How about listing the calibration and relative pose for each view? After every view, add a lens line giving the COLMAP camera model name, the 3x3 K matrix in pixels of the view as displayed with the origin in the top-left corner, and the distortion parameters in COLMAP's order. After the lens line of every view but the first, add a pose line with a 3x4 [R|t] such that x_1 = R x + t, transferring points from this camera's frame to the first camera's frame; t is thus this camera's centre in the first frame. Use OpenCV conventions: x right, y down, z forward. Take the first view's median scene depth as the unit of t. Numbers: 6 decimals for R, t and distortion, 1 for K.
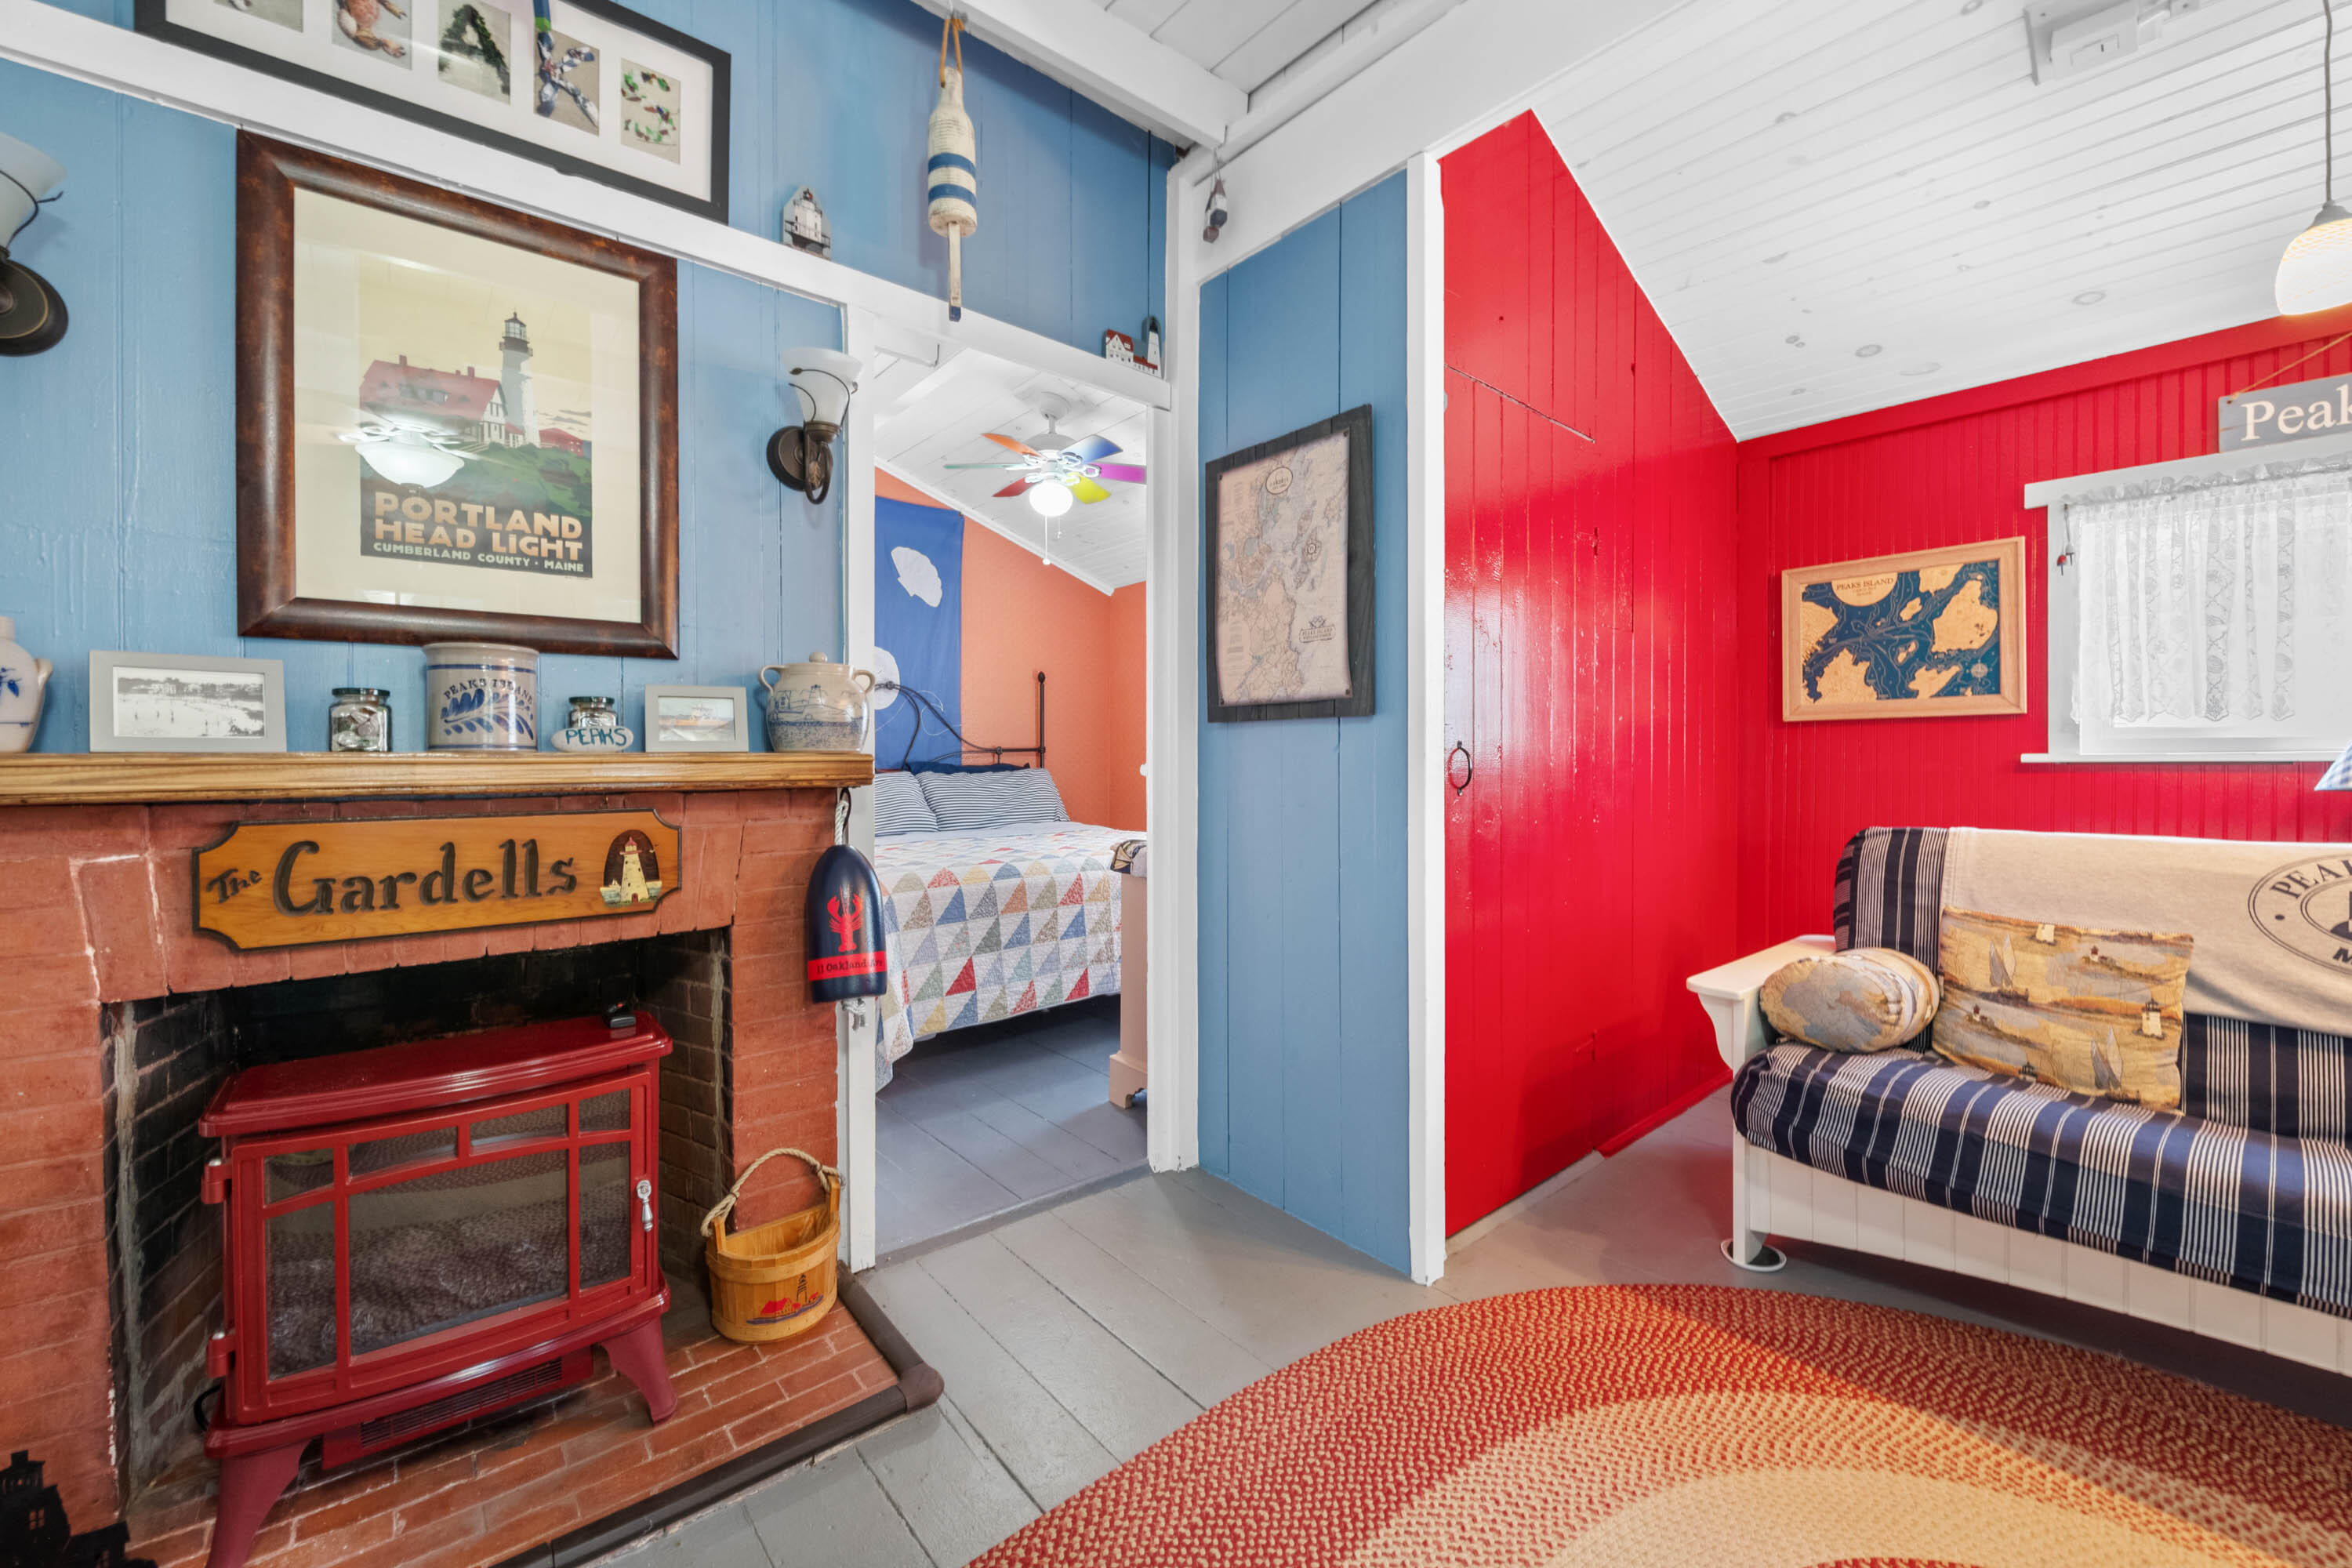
lens RADIAL K [[932.3, 0, 1168.0], [0, 932.3, 762.7], [0, 0, 1]] dist [-0.001576, -0.003047]
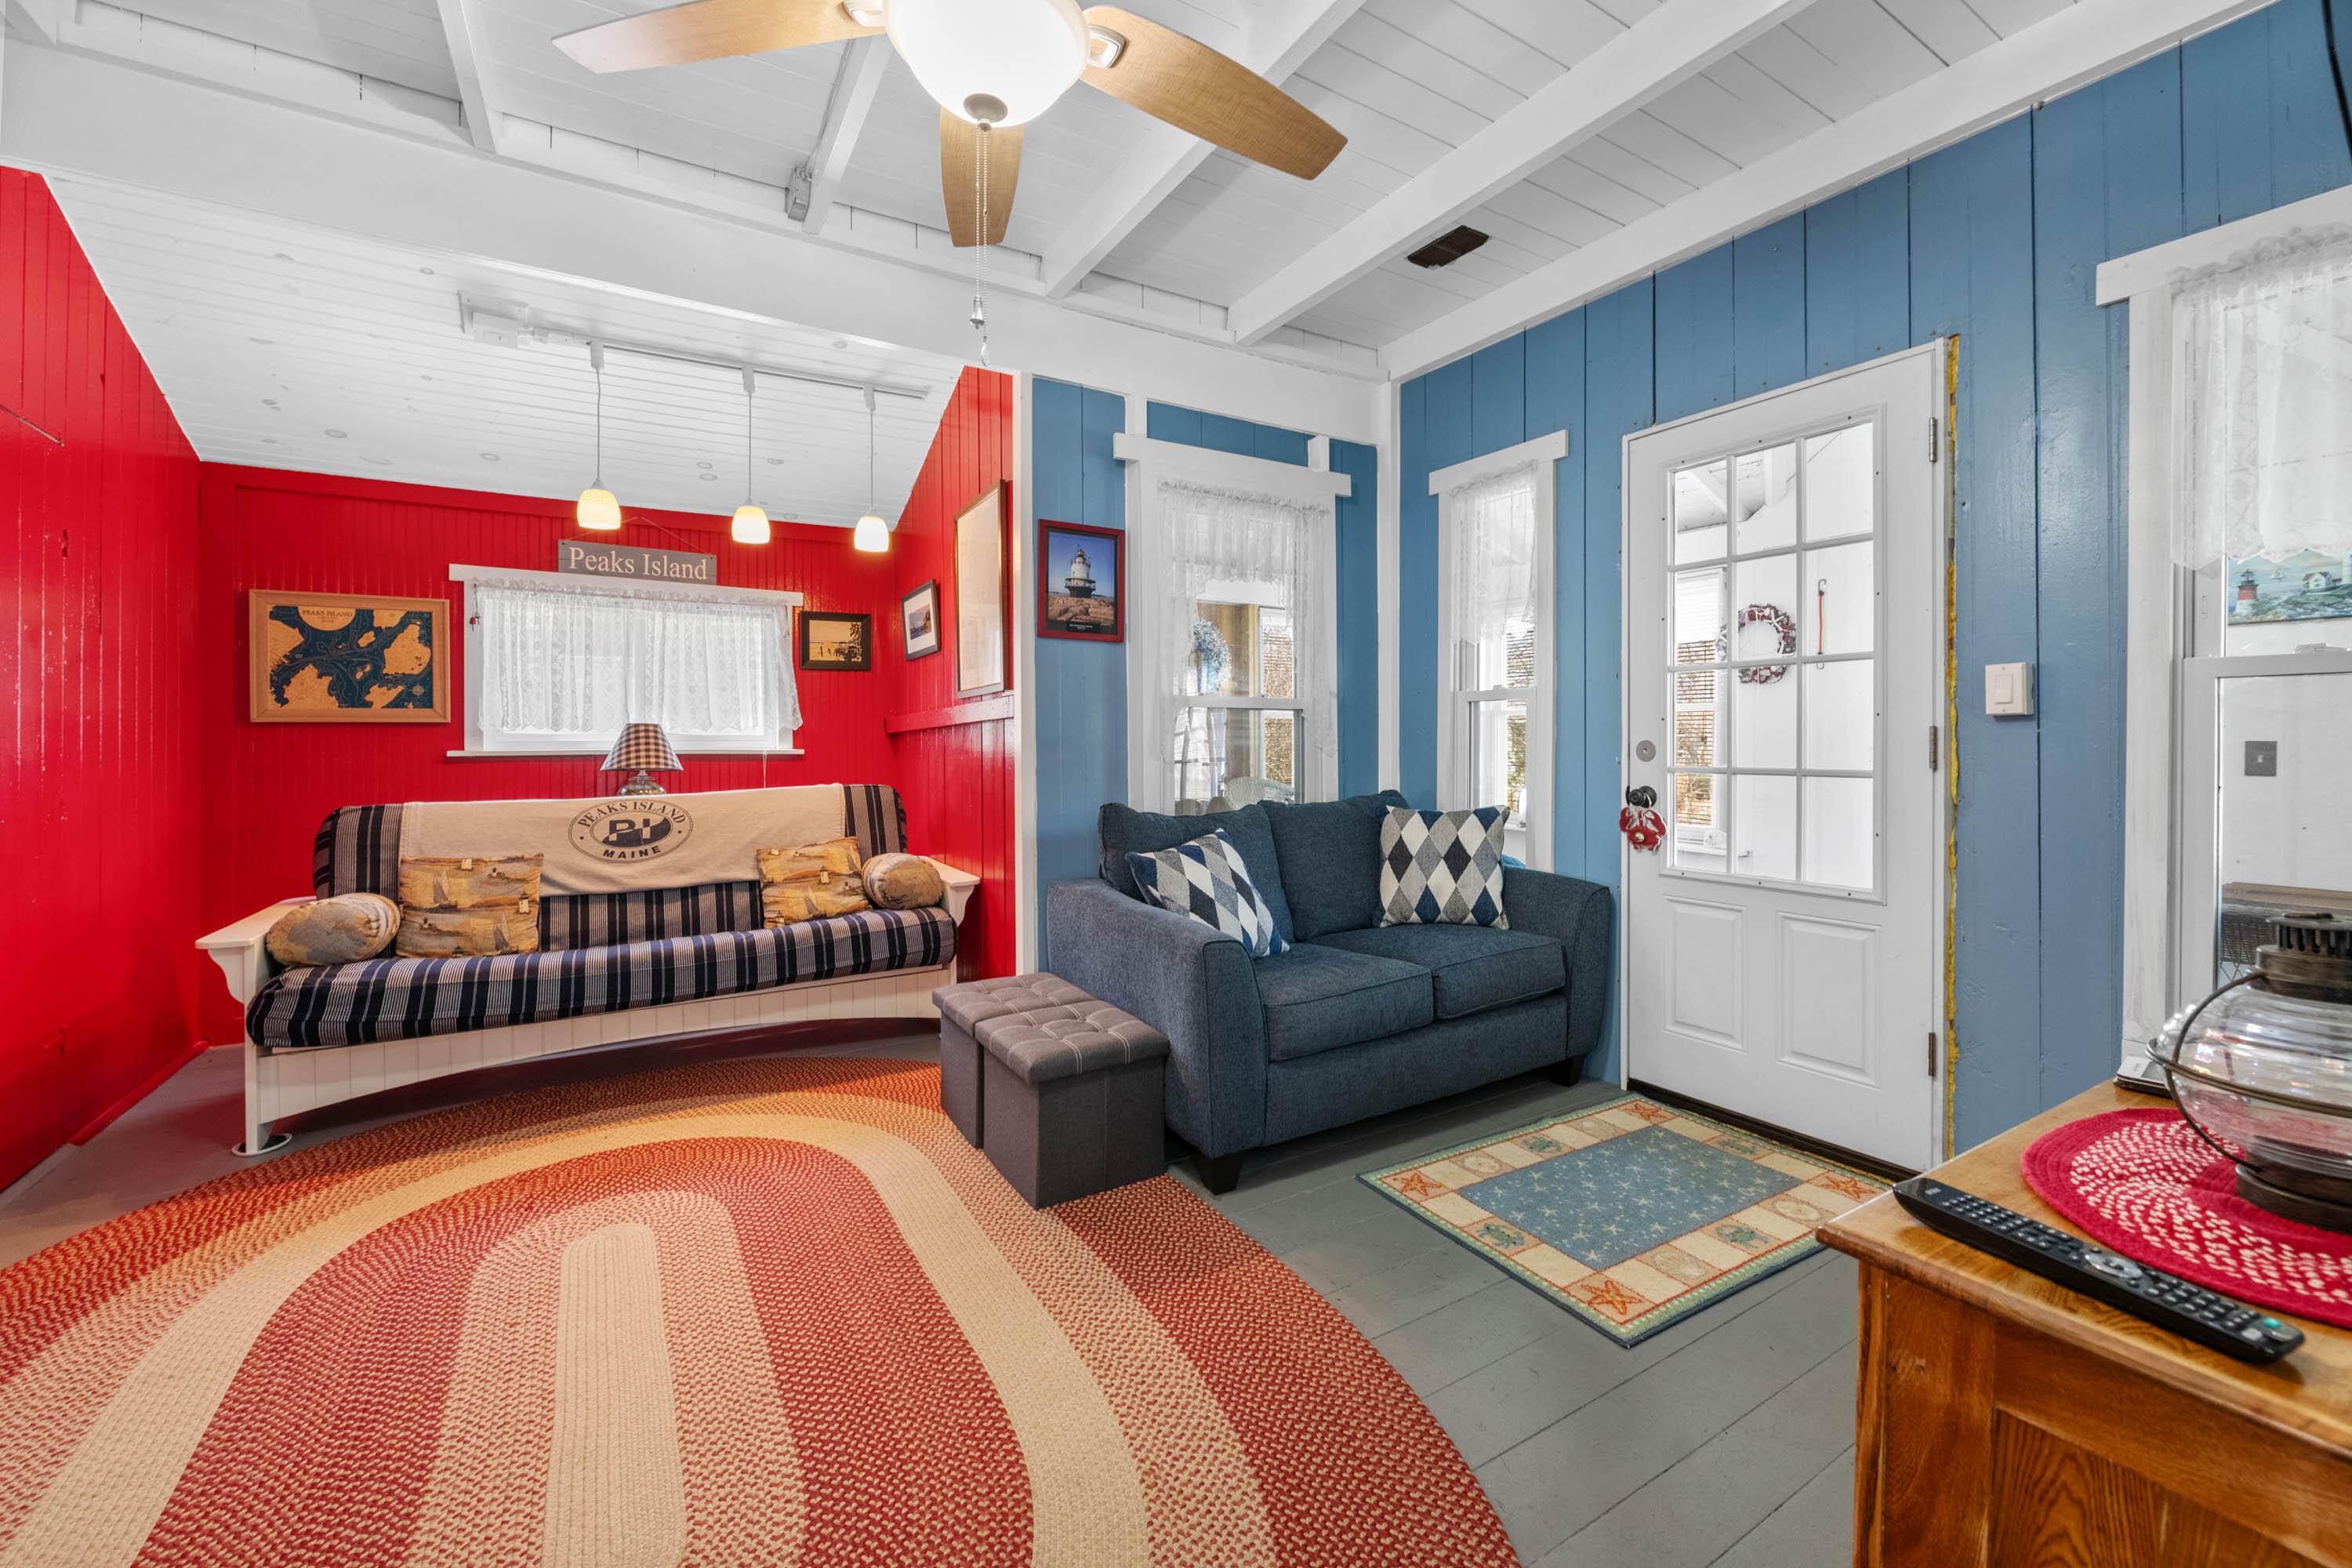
lens RADIAL K [[932.3, 0, 1177.7], [0, 932.3, 742.3], [0, 0, 1]] dist [-0.001576, -0.003047]
pose [[0.146855, 0.006364, 0.989138, -0.421917], [0.009407, 0.999925, -0.007830, -0.000747], [-0.989113, 0.010455, 0.146784, -0.409325]]
